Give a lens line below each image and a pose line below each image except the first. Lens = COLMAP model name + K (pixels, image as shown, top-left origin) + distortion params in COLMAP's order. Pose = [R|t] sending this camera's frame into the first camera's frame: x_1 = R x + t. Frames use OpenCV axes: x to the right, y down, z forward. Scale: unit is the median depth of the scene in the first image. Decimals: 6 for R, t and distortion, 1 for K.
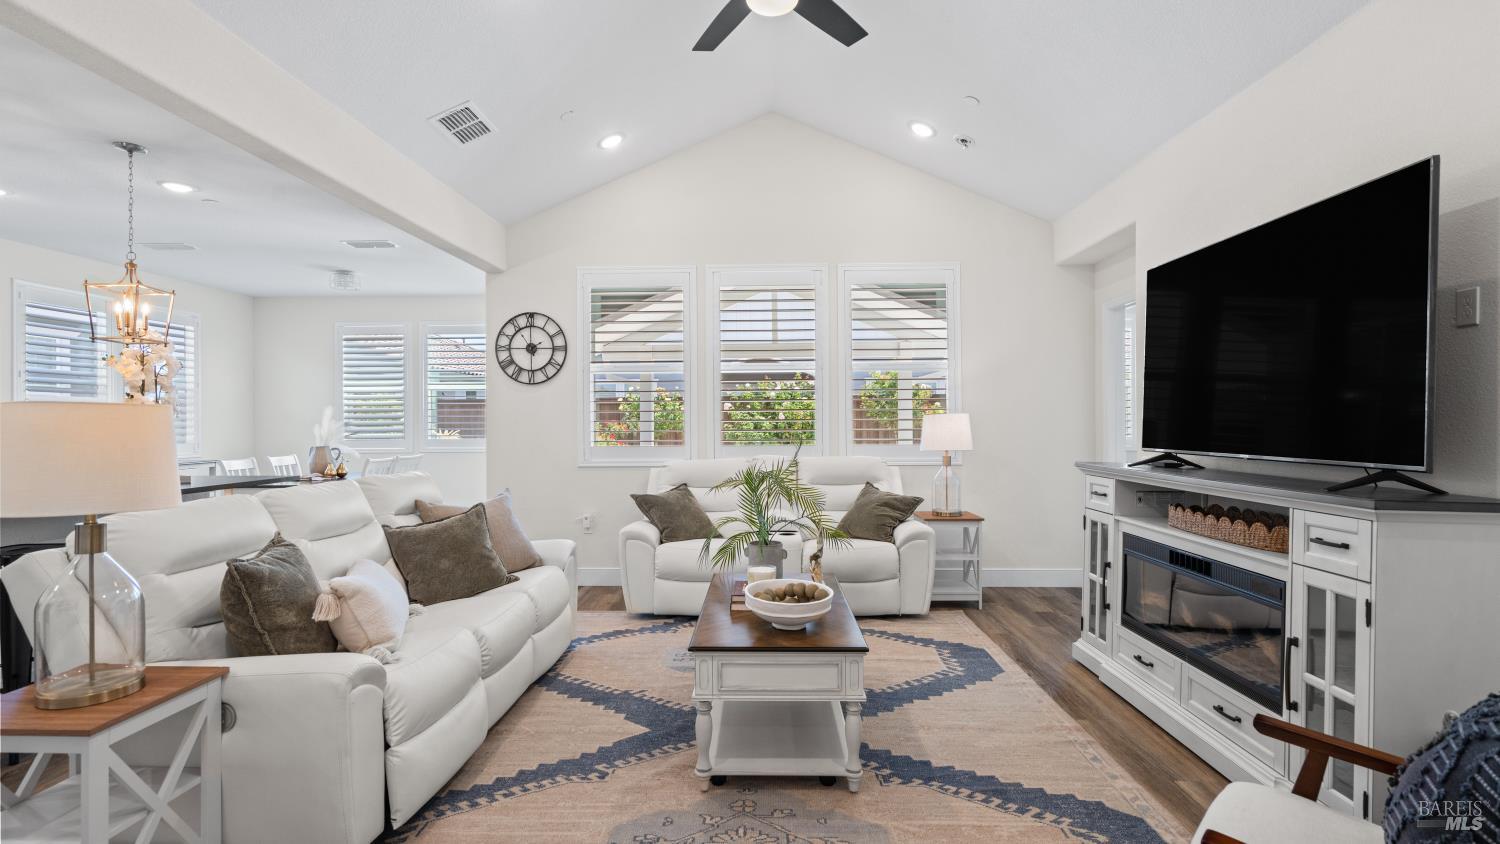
lens RADIAL K [[732.2, 0, 750.0], [0, 732.2, 422.0], [0, 0, 1]] dist [0.000715, 0.000067]
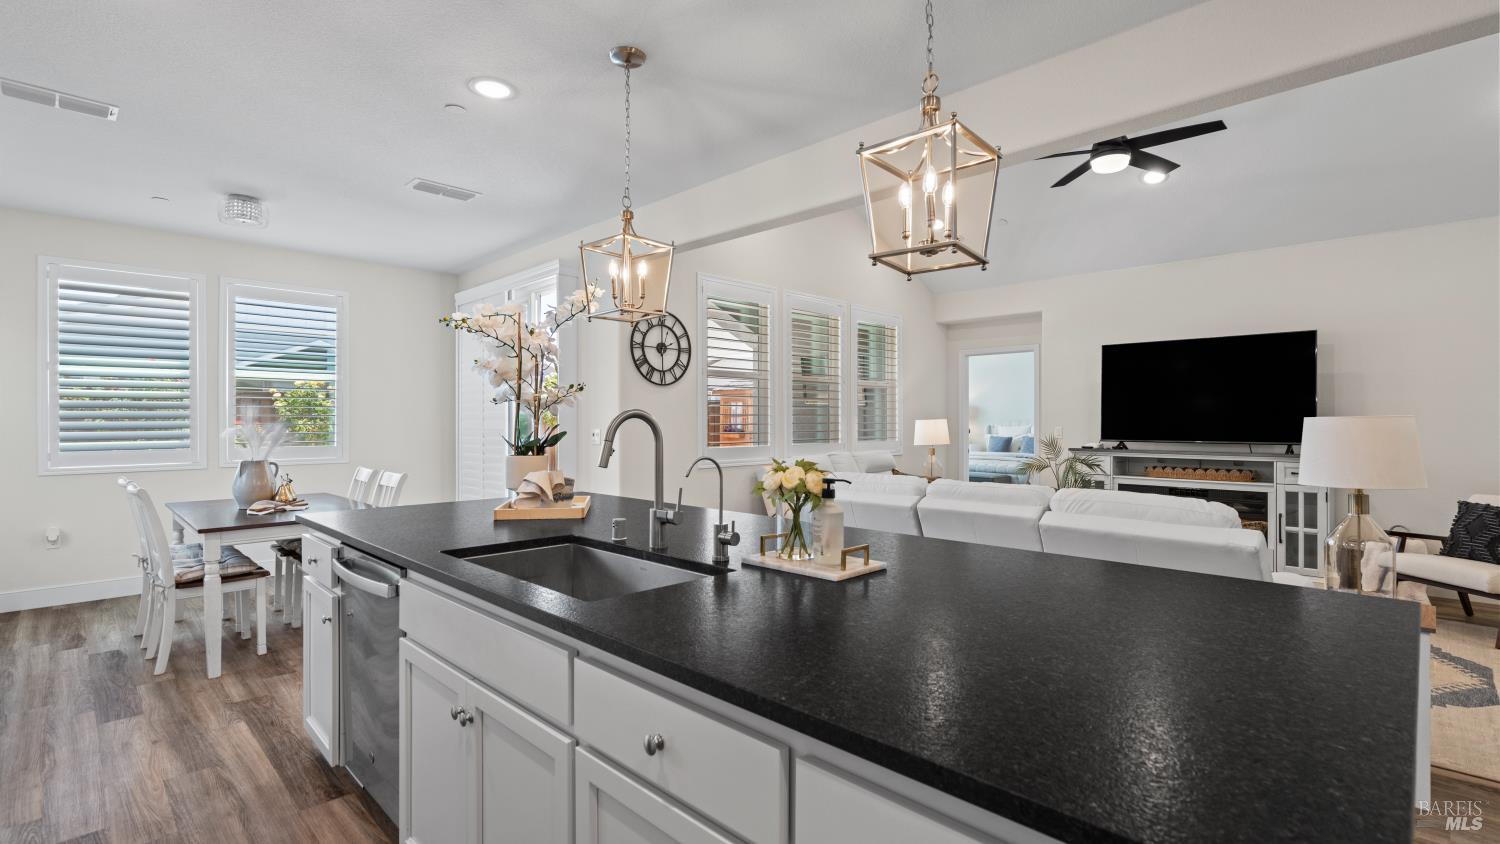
lens RADIAL K [[678.1, 0, 750.0], [0, 678.1, 422.0], [0, 0, 1]] dist [-0.001553, 0.000135]
pose [[0.684765, 0.004248, 0.728752, -0.985846], [-0.002804, 0.999991, -0.003194, -0.000703], [-0.728759, 0.000144, 0.684770, 0.344587]]
